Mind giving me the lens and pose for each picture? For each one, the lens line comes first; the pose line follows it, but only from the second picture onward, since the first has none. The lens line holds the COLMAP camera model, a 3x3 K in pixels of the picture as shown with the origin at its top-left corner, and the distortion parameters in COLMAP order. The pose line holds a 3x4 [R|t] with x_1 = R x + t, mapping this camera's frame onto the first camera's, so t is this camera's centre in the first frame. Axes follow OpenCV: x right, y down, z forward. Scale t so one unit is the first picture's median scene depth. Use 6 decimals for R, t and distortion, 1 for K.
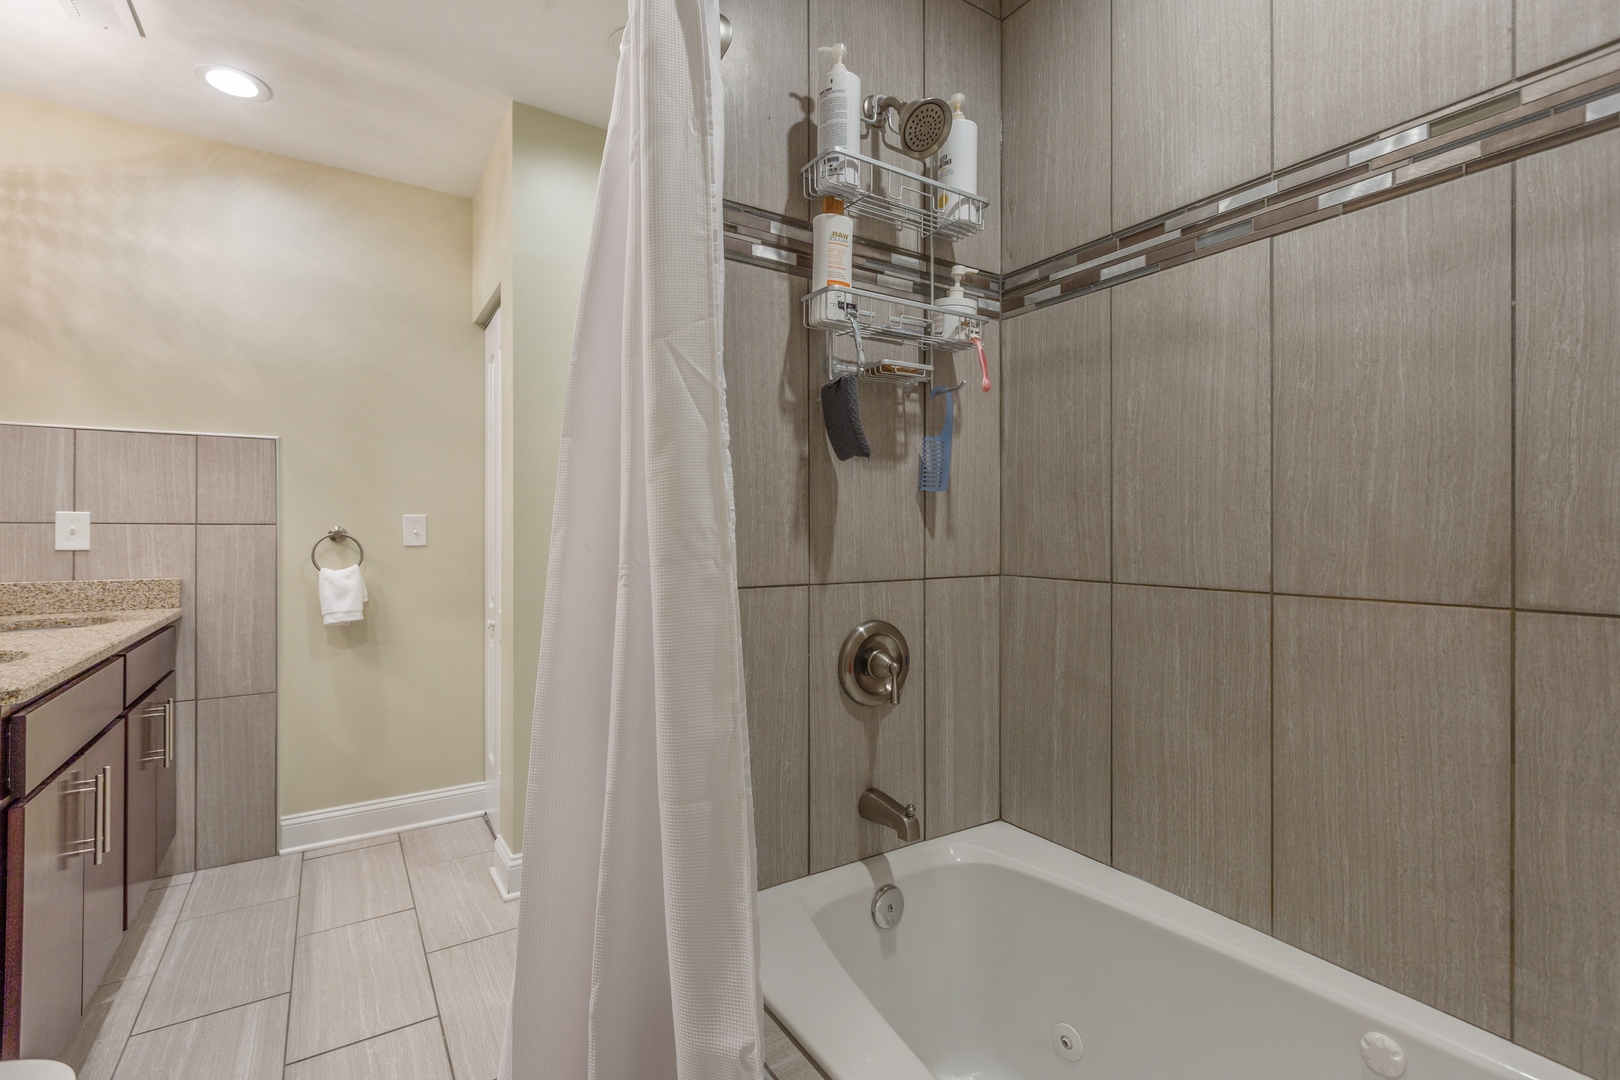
lens RADIAL K [[716.8, 0, 812.3], [0, 716.8, 524.7], [0, 0, 1]] dist [0.002224, -0.001227]
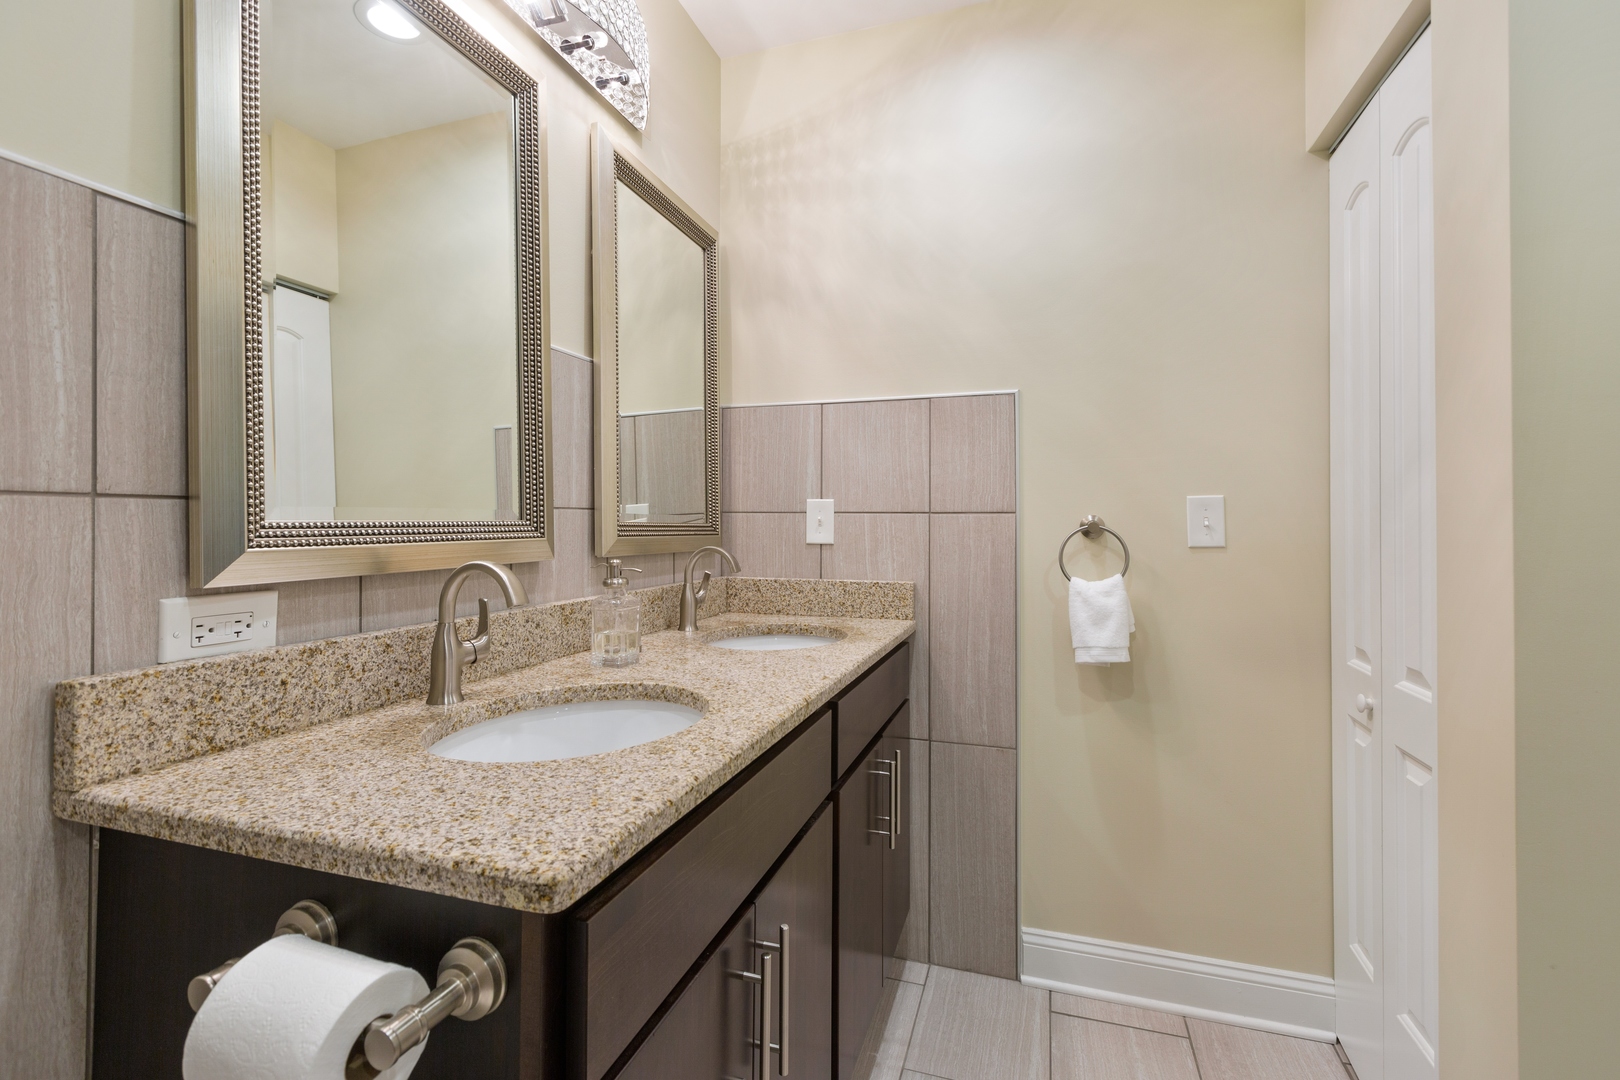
lens RADIAL K [[716.8, 0, 814.4], [0, 716.8, 524.7], [0, 0, 1]] dist [0.002224, -0.001227]
pose [[0.619607, 0.004209, -0.784901, -0.327988], [0.004709, 0.999948, 0.009079, 0.004278], [0.784898, -0.009322, 0.619555, 0.422459]]
